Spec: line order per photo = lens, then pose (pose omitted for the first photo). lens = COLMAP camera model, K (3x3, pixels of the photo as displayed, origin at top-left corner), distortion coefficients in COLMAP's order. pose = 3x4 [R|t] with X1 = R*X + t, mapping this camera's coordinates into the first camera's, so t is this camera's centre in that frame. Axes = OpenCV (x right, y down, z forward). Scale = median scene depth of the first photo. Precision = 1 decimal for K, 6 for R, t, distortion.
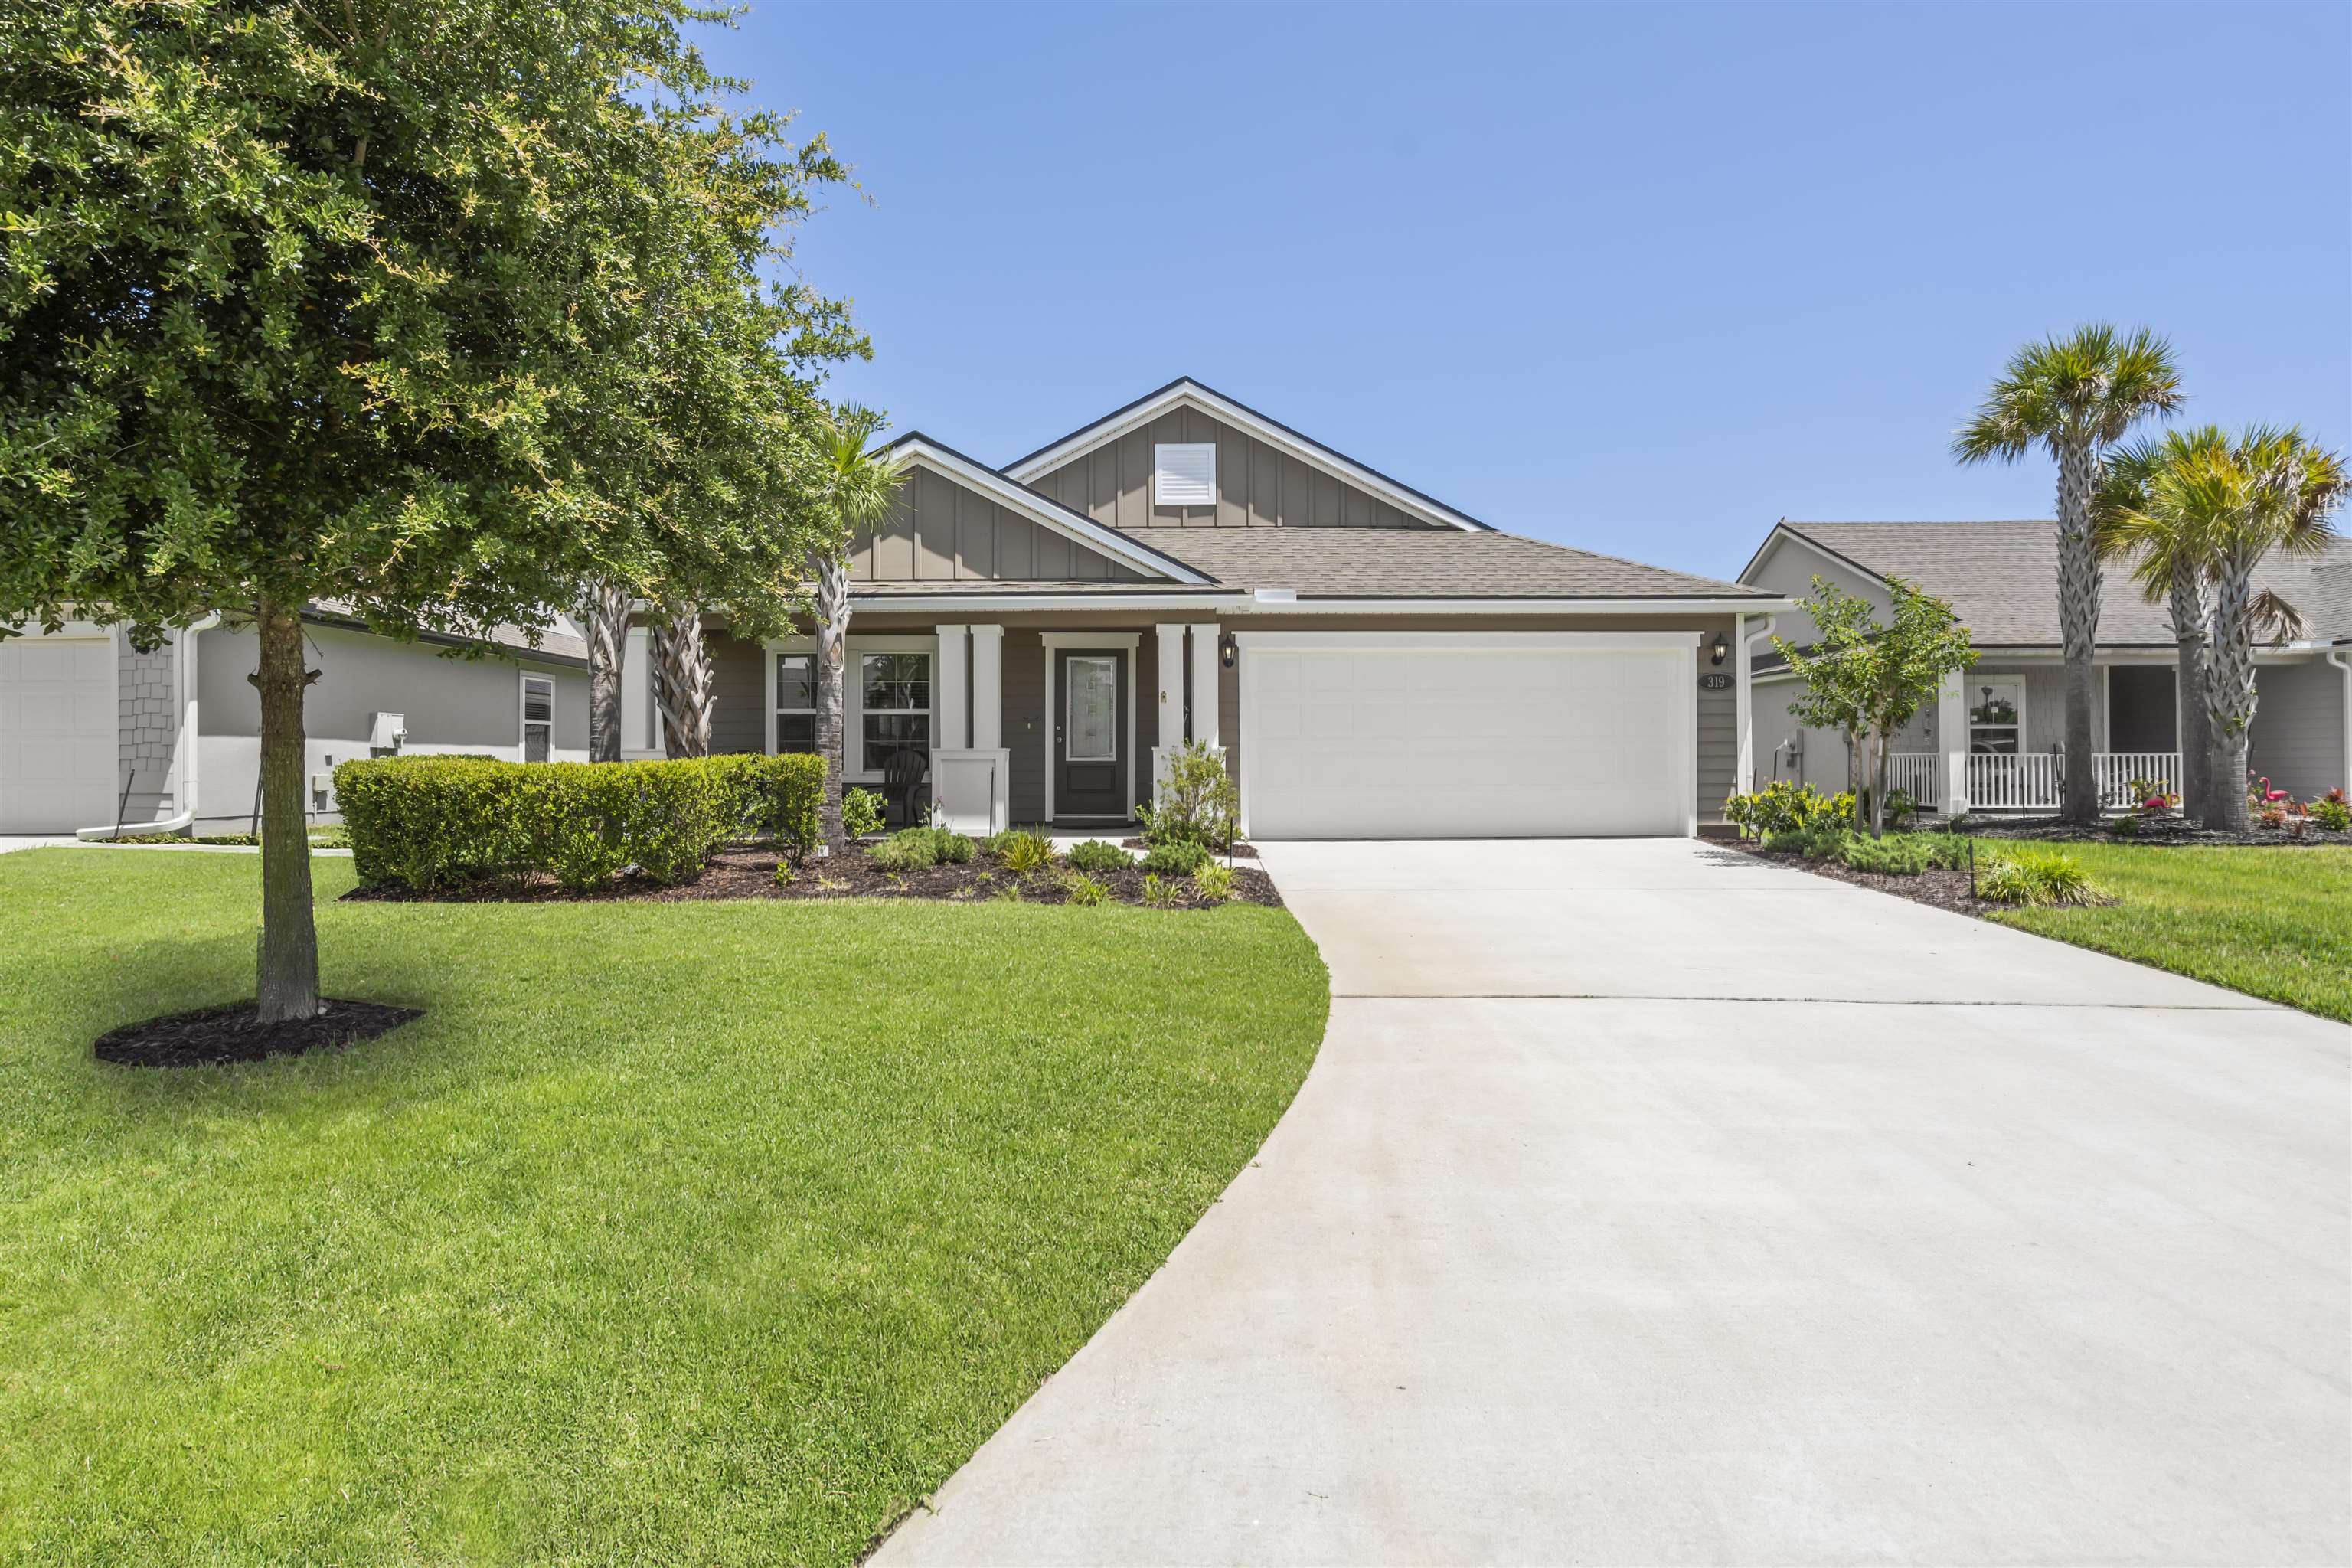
lens RADIAL K [[1142.9, 0, 1171.1], [0, 1142.9, 762.8], [0, 0, 1]] dist [-0.000965, 0.000737]
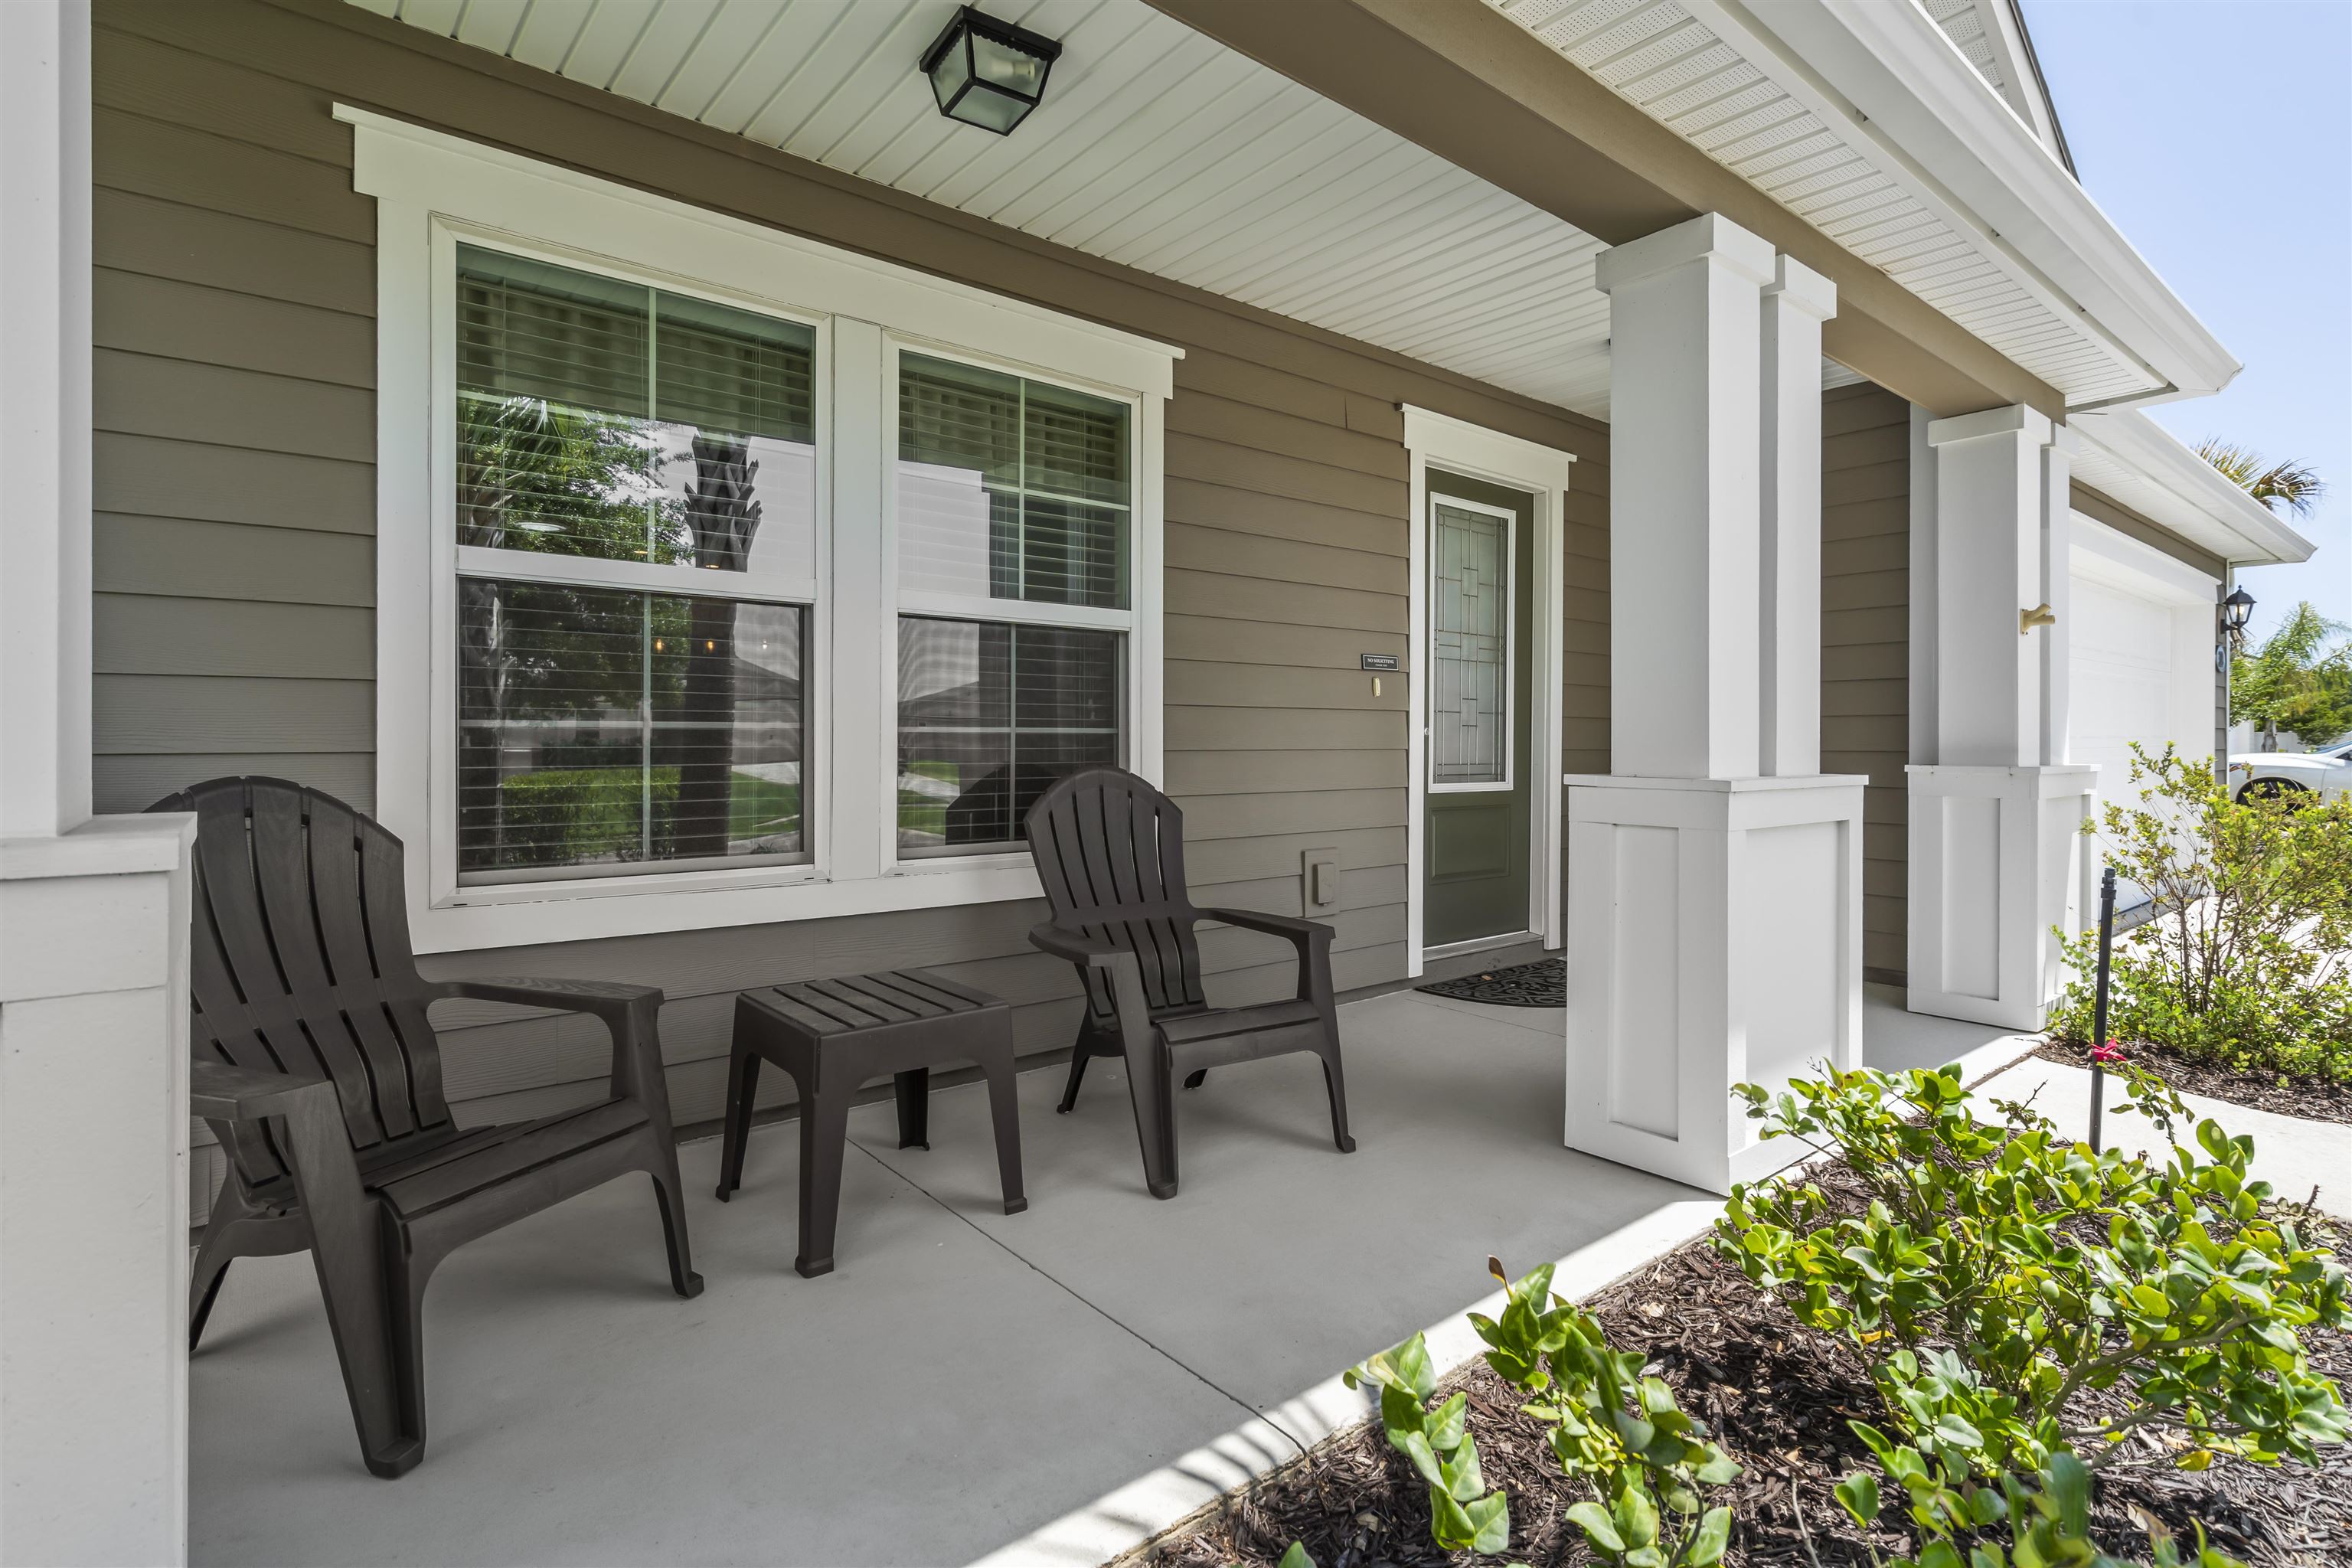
lens RADIAL K [[1142.9, 0, 1171.1], [0, 1142.9, 762.8], [0, 0, 1]] dist [-0.000965, 0.000737]
pose [[0.777040, -0.004567, 0.629434, -0.409595], [-0.008499, 0.999806, 0.017747, -0.018612], [-0.629393, -0.019140, 0.776851, 0.871651]]
